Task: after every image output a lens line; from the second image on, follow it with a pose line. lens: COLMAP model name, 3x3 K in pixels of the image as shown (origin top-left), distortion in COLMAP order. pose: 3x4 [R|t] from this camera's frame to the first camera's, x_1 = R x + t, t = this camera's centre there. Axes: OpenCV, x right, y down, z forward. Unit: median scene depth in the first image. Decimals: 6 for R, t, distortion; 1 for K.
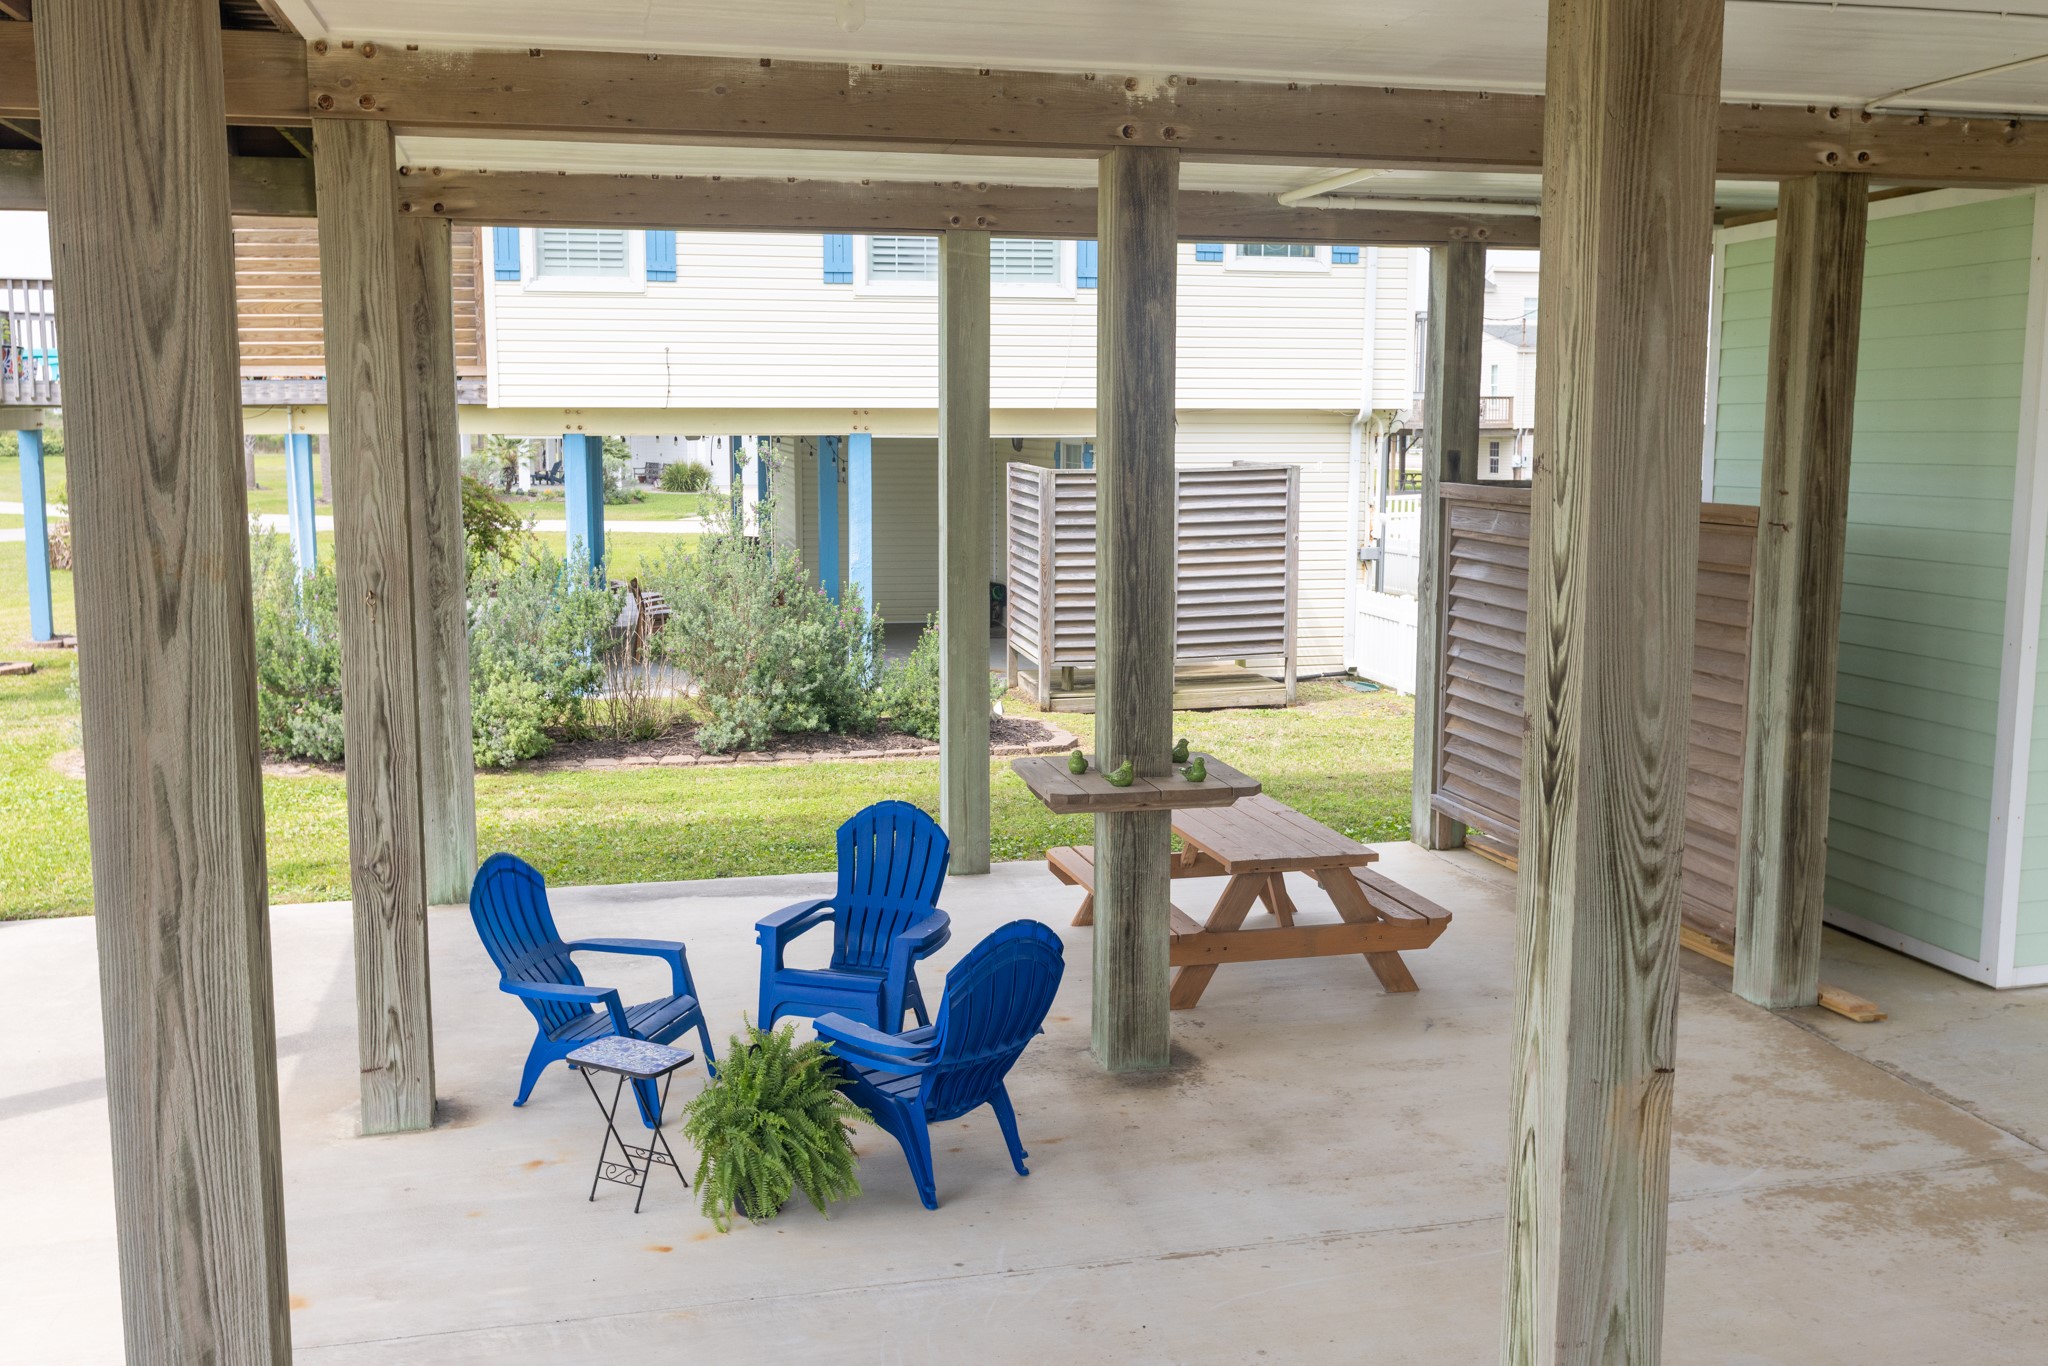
lens RADIAL K [[1872.4, 0, 1011.4], [0, 1872.4, 674.4], [0, 0, 1]] dist [-0.011451, 0.000000]
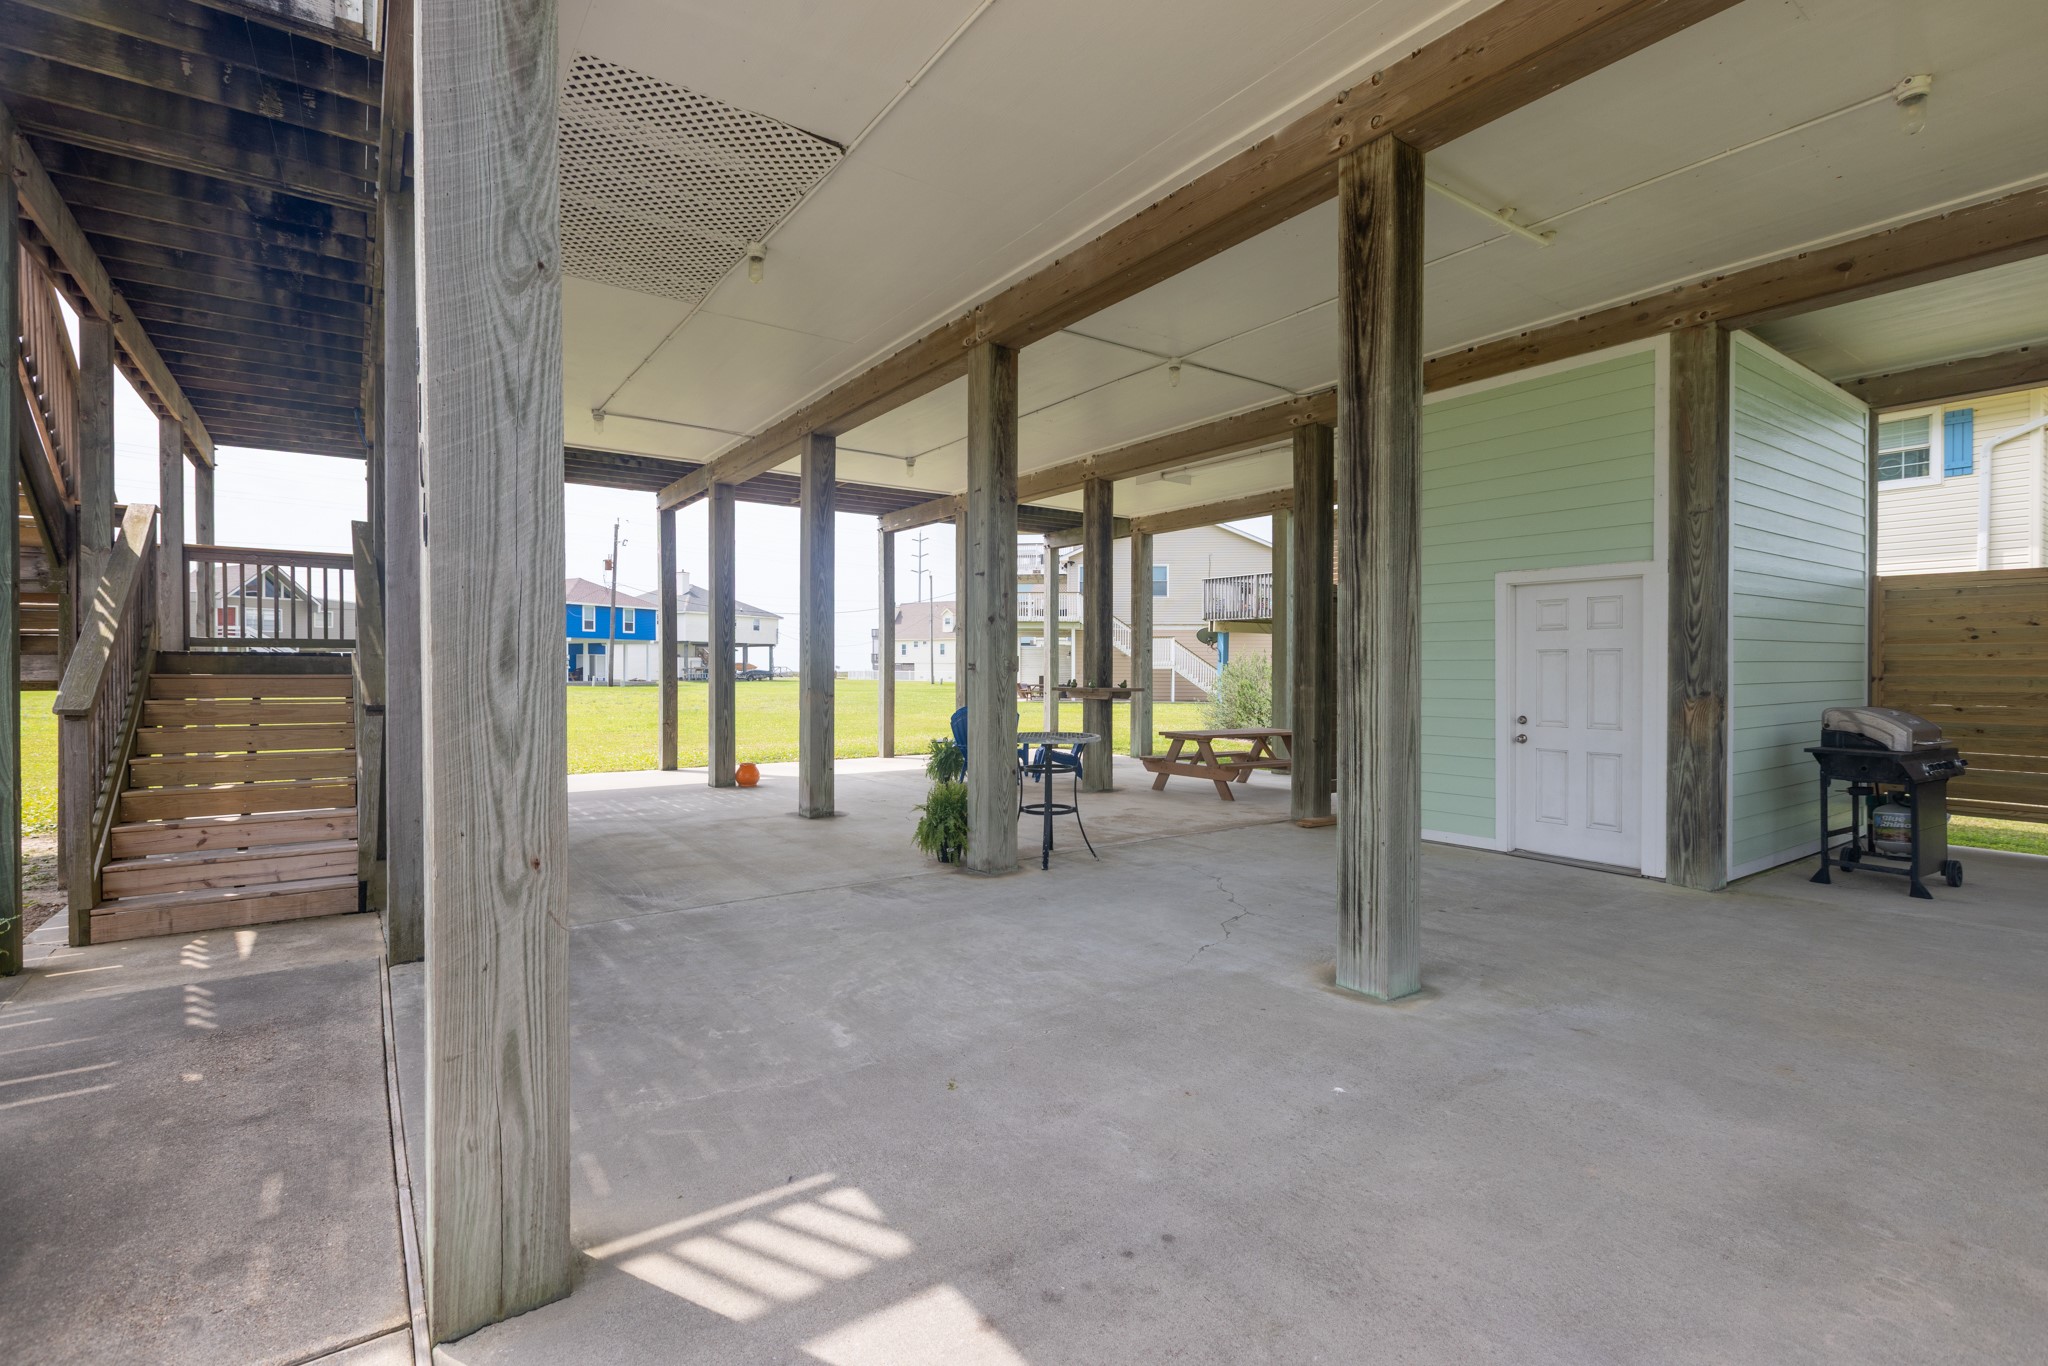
lens RADIAL K [[933.0, 0, 1037.6], [0, 933.0, 680.8], [0, 0, 1]] dist [0.003423, 0.000173]
pose [[0.387180, 0.017387, -0.921840, 1.528623], [-0.130068, 0.990853, -0.035941, 0.121922], [0.912783, 0.133817, 0.385901, 0.381851]]
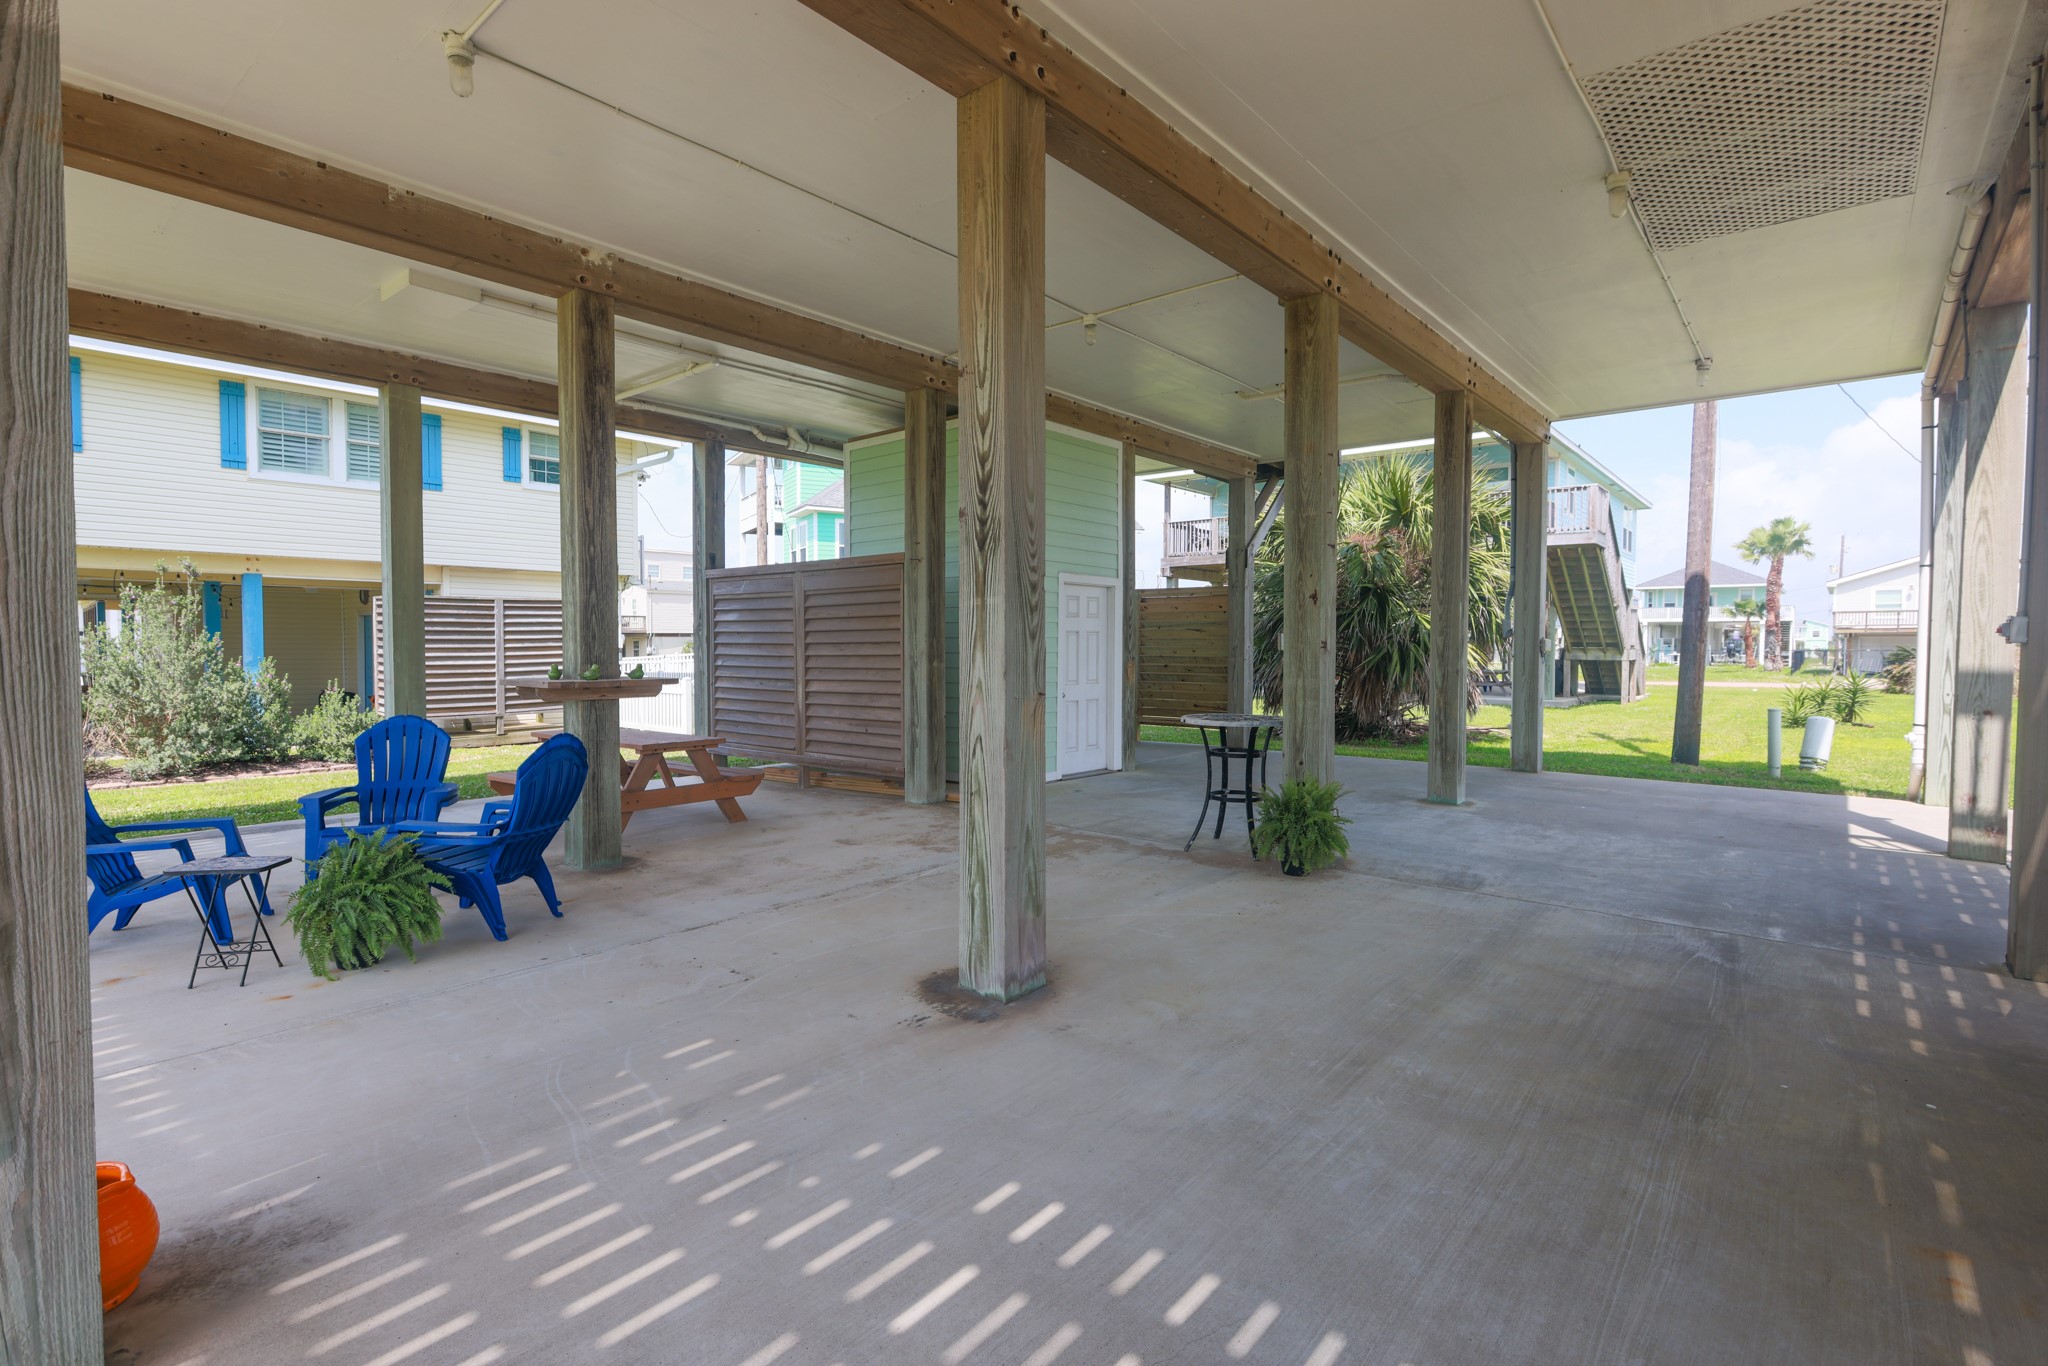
lens RADIAL K [[971.0, 0, 1014.8], [0, 971.0, 678.8], [0, 0, 1]] dist [-0.001163, 0.000638]
pose [[0.801761, -0.020307, 0.597299, -0.156829], [0.081429, 0.993814, -0.075515, 0.161096], [-0.592071, 0.109182, 0.798455, 0.136070]]
